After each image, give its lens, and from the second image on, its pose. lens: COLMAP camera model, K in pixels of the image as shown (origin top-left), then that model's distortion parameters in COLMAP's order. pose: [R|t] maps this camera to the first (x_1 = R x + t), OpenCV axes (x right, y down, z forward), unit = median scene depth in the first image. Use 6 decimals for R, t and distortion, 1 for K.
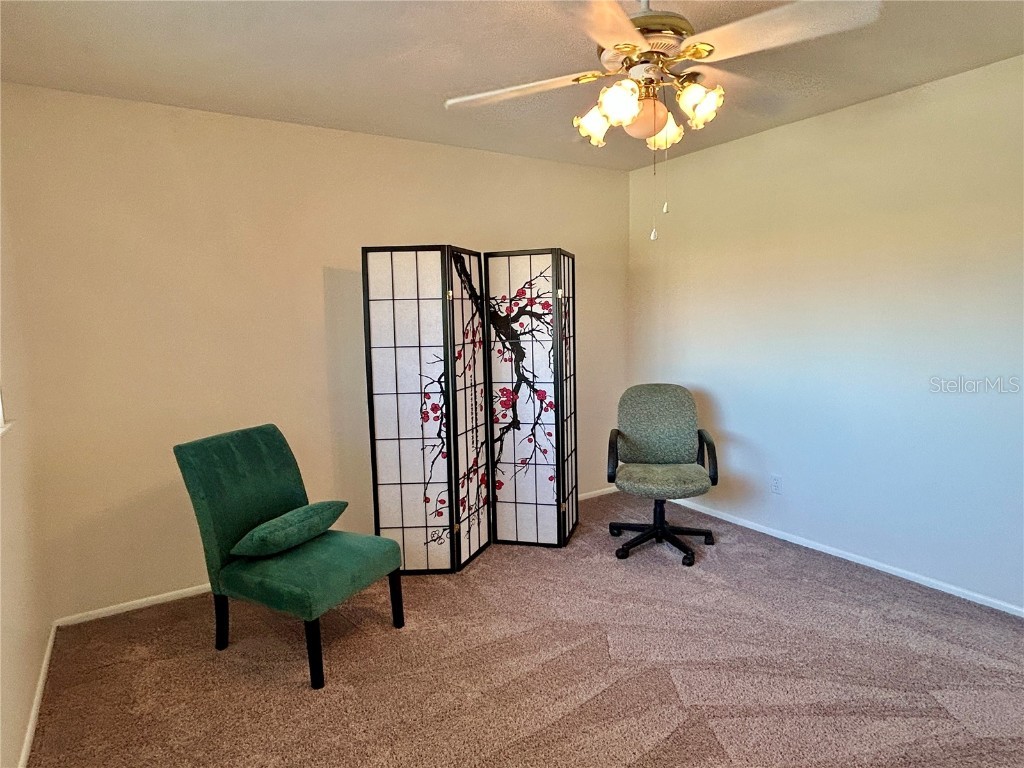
lens RADIAL K [[590.1, 0, 511.1], [0, 590.1, 382.8], [0, 0, 1]] dist [-0.008587, -0.001987]
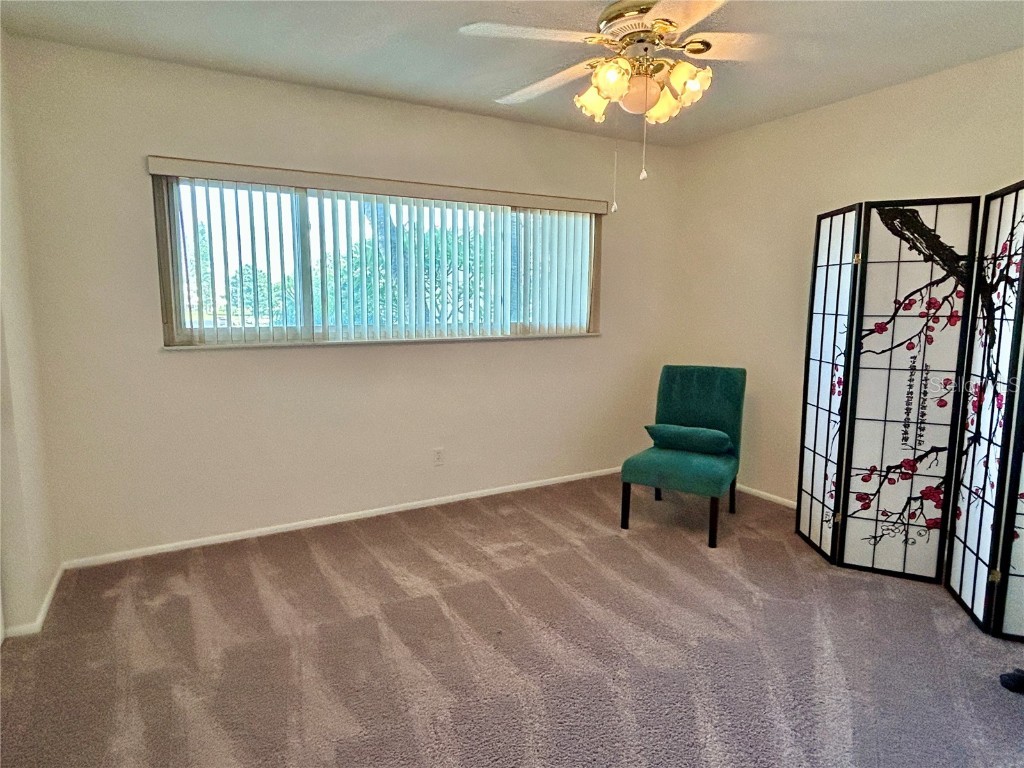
lens RADIAL K [[590.1, 0, 509.6], [0, 590.1, 381.0], [0, 0, 1]] dist [-0.008587, -0.001987]
pose [[-0.056463, 0.162329, -0.985120, 0.774536], [-0.114349, 0.979150, 0.167899, -0.052327], [0.991835, 0.122128, -0.036724, 0.492367]]
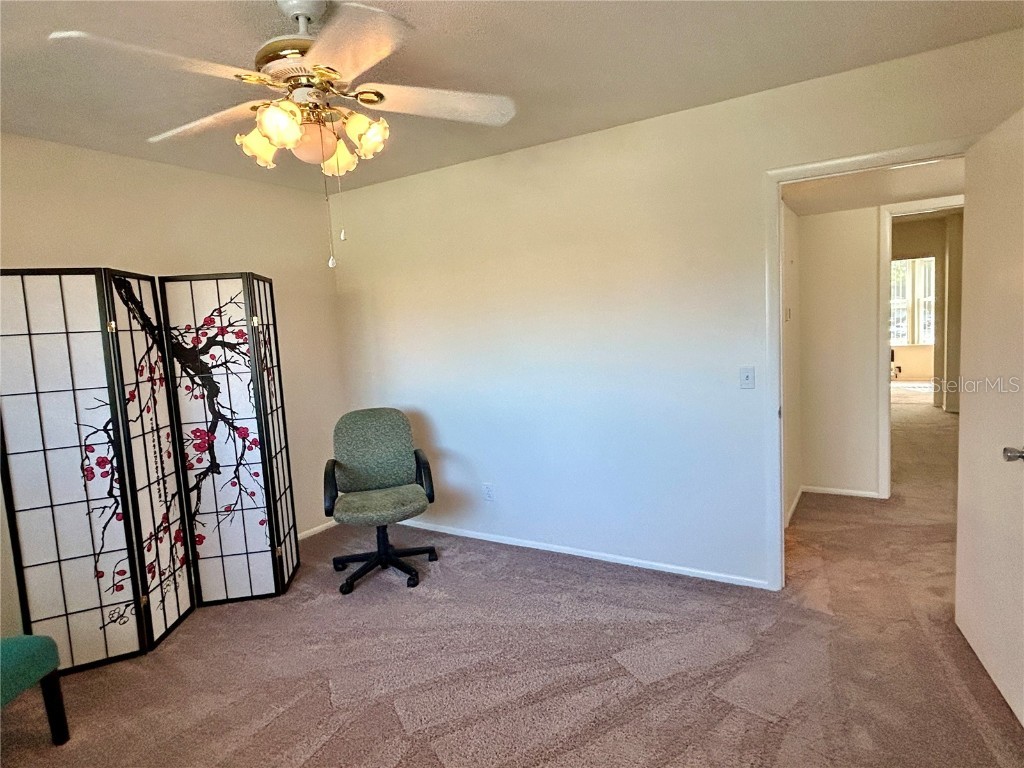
lens RADIAL K [[590.1, 0, 508.3], [0, 590.1, 383.4], [0, 0, 1]] dist [-0.008587, -0.001987]
pose [[0.901763, -0.069834, 0.426551, 0.040209], [0.084935, 0.996251, -0.016454, -0.005233], [-0.423803, 0.051067, 0.904314, 0.001990]]
